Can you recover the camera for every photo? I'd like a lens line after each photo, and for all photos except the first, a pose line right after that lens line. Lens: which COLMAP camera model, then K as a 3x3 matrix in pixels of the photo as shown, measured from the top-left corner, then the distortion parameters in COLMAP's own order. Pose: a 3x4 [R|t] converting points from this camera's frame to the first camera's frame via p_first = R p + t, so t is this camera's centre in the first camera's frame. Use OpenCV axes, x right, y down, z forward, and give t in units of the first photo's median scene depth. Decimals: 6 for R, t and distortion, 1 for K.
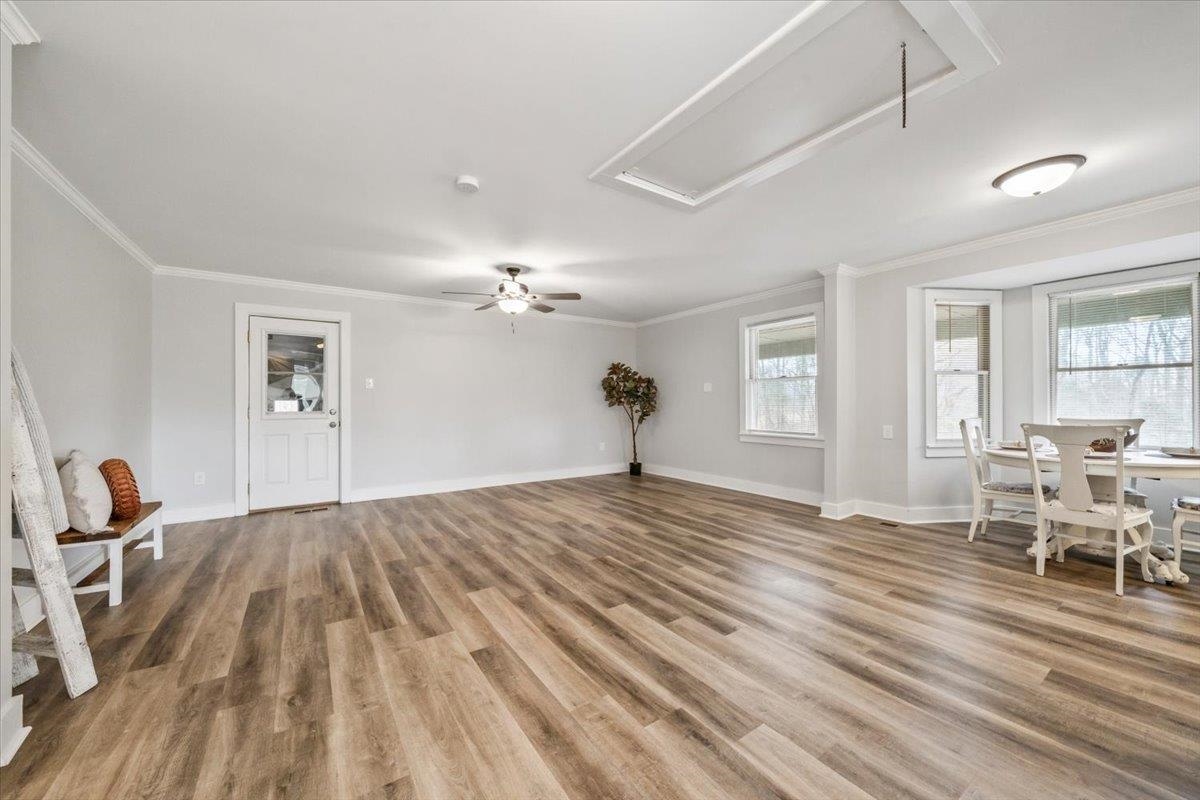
lens RADIAL K [[436.0, 0, 595.6], [0, 436.0, 400.7], [0, 0, 1]] dist [-0.002485, -0.000347]
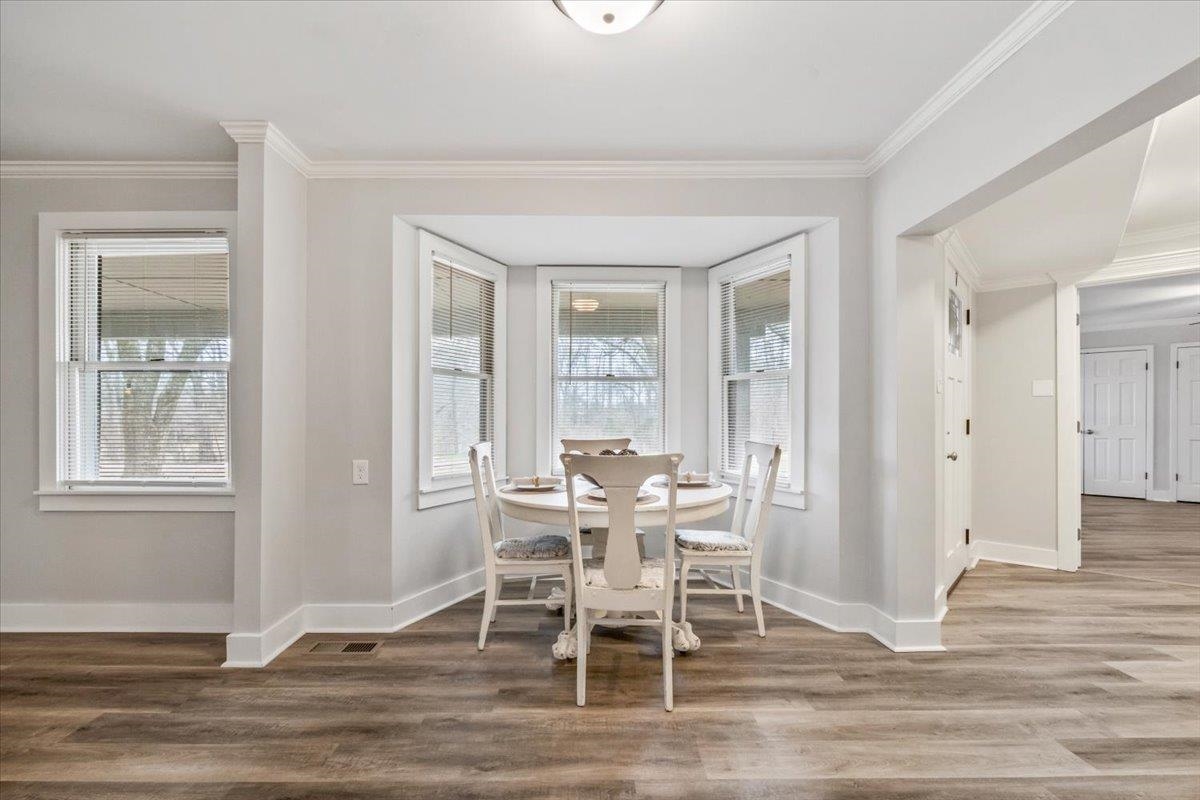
lens RADIAL K [[517.6, 0, 588.7], [0, 517.6, 416.9], [0, 0, 1]] dist [0.008364, 0.000085]
pose [[0.550454, 0.005907, 0.834845, 0.344860], [-0.007825, 0.999968, -0.001916, 0.001129], [-0.834829, -0.005478, 0.550482, 0.487105]]
